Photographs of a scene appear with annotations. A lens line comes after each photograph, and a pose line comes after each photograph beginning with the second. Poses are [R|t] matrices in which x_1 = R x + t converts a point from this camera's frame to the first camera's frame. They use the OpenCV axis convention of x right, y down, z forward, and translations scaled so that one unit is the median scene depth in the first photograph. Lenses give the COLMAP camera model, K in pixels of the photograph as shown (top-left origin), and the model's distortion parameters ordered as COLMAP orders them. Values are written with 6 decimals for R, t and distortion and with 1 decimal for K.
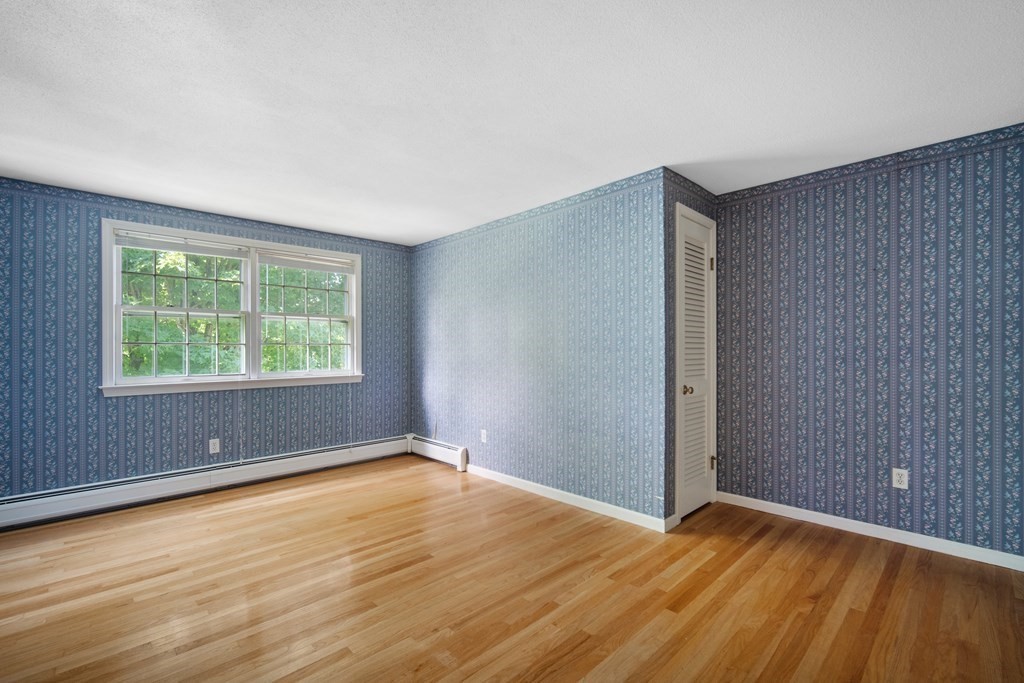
lens RADIAL K [[461.4, 0, 515.5], [0, 461.4, 350.0], [0, 0, 1]] dist [-0.006489, 0.000326]
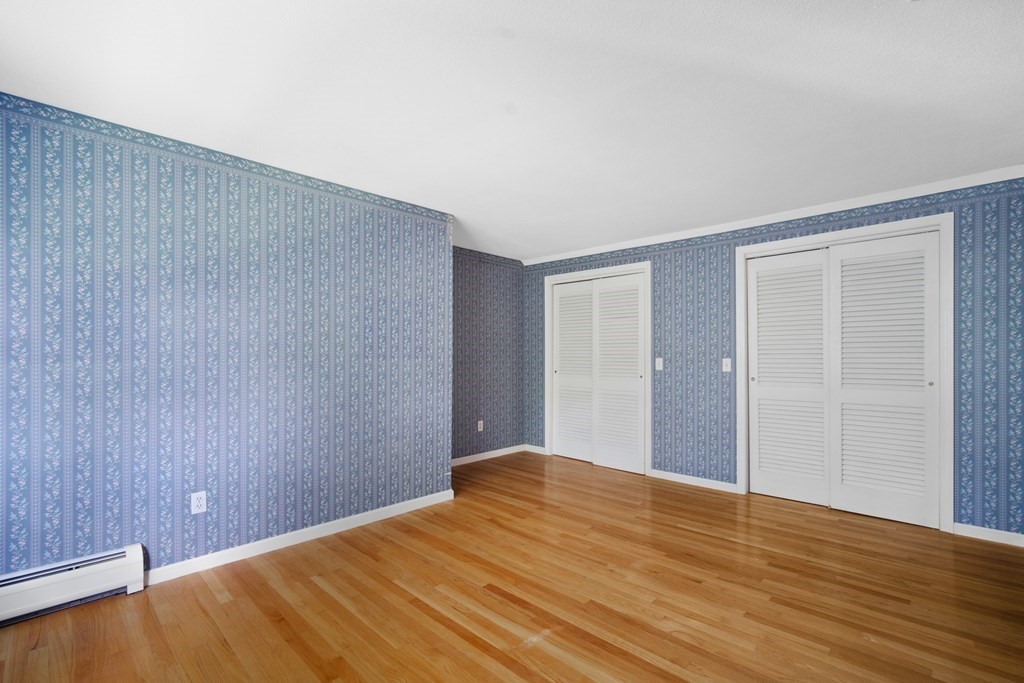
lens RADIAL K [[458.4, 0, 515.2], [0, 458.4, 358.5], [0, 0, 1]] dist [-0.000390, 0.000113]
pose [[-0.046531, -0.000876, 0.998916, -0.905786], [0.005533, 0.999984, 0.001135, 0.003229], [-0.998902, 0.005580, -0.046525, 0.826438]]
